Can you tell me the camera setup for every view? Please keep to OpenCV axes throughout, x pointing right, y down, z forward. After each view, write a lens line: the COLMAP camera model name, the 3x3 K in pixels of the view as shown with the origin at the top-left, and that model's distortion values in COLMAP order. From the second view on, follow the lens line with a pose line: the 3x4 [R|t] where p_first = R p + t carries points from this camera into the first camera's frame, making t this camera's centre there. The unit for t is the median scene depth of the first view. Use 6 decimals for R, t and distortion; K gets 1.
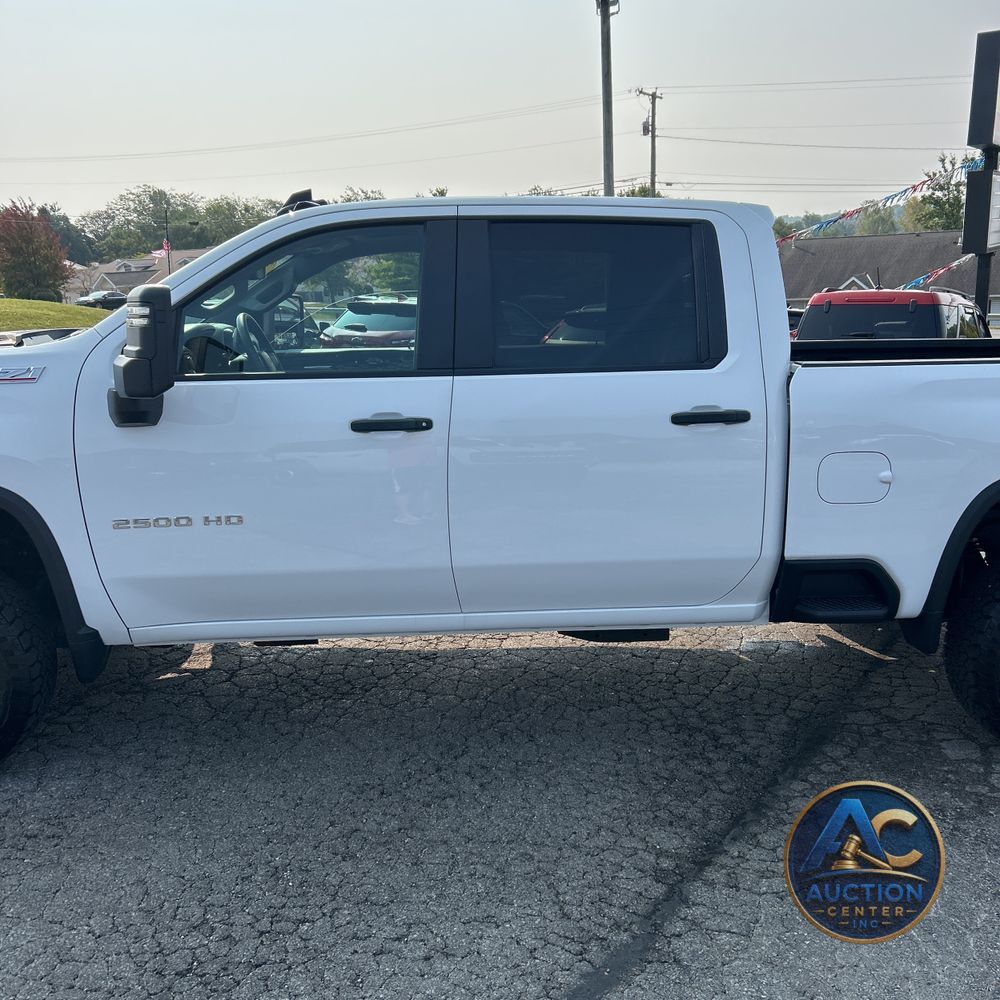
lens RADIAL K [[1008.9, 0, 500.0], [0, 1008.9, 500.0], [0, 0, 1]] dist [0.085765, -0.174332]
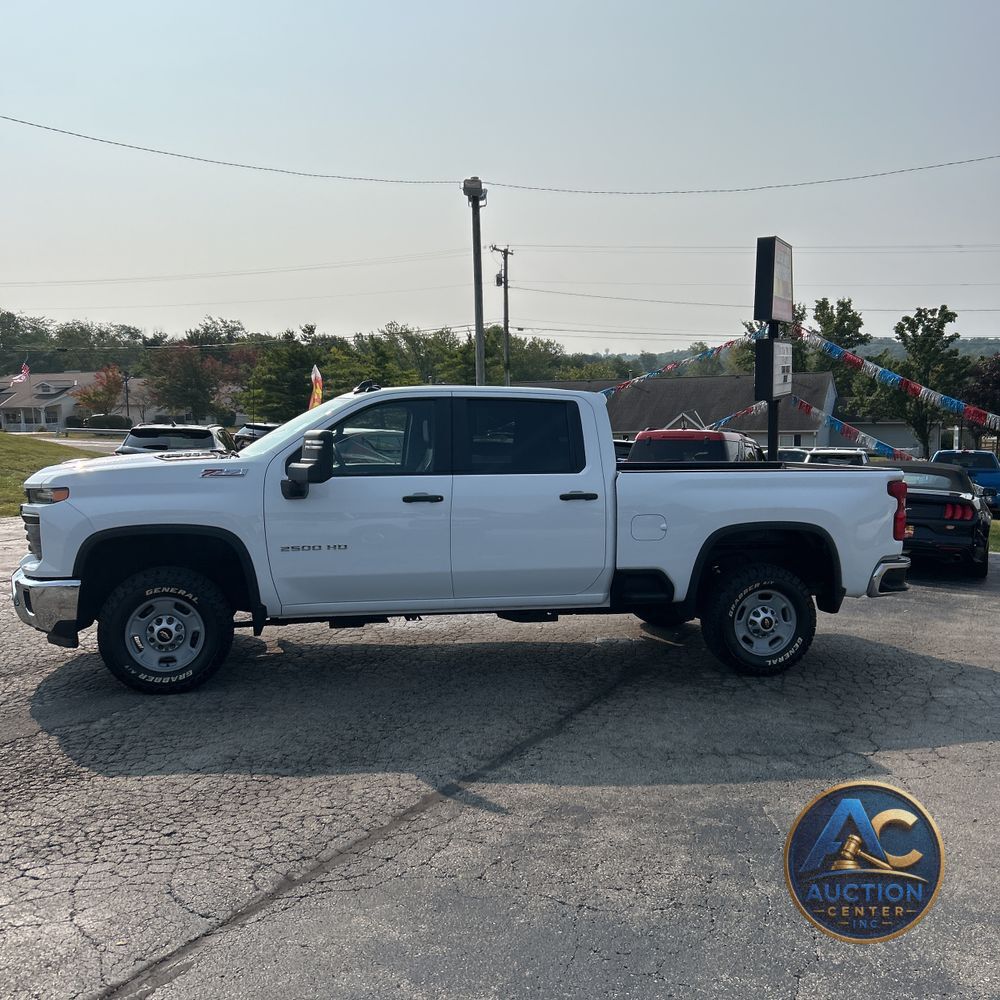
lens RADIAL K [[1007.6, 0, 486.6], [0, 1007.6, 483.6], [0, 0, 1]] dist [0.109871, -0.249897]
pose [[0.991321, 0.007071, 0.131272, -0.076829], [0.011201, 0.990378, -0.137932, 0.054071], [-0.130985, 0.138205, 0.981704, -0.307393]]
